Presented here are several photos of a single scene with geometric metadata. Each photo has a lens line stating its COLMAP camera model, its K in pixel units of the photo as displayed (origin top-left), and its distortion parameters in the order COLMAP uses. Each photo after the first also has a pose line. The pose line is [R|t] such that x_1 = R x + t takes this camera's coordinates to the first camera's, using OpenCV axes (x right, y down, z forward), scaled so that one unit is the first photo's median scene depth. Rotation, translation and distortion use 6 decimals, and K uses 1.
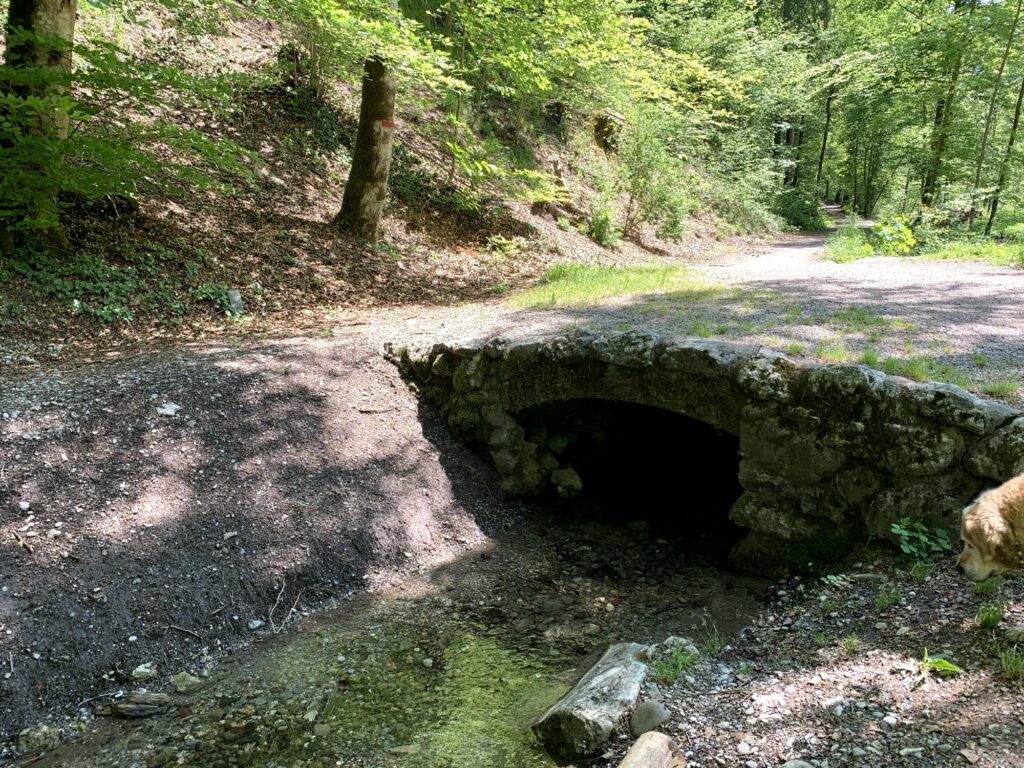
lens RADIAL K [[795.0, 0, 508.9], [0, 795.0, 377.7], [0, 0, 1]] dist [0.098252, -0.181233]
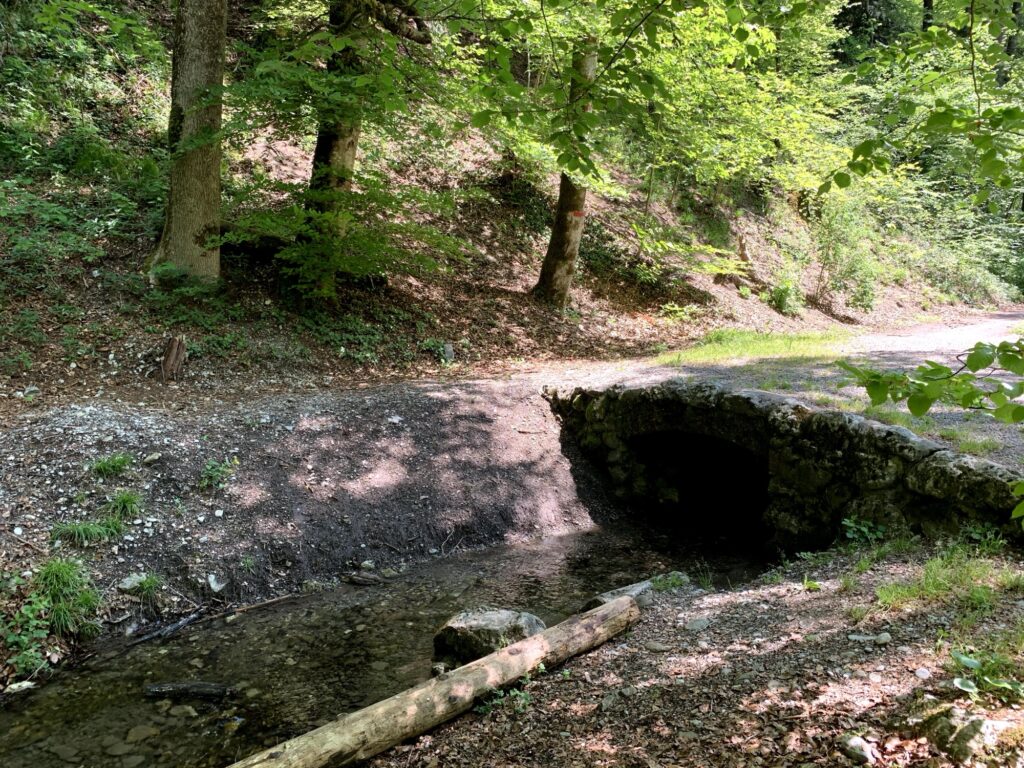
lens RADIAL K [[795.0, 0, 508.9], [0, 795.0, 377.7], [0, 0, 1]] dist [0.098252, -0.181233]
pose [[0.961898, 0.045237, -0.269640, 0.121631], [-0.064661, 0.995879, -0.063591, 0.026608], [0.265652, 0.078604, 0.960859, -0.258631]]
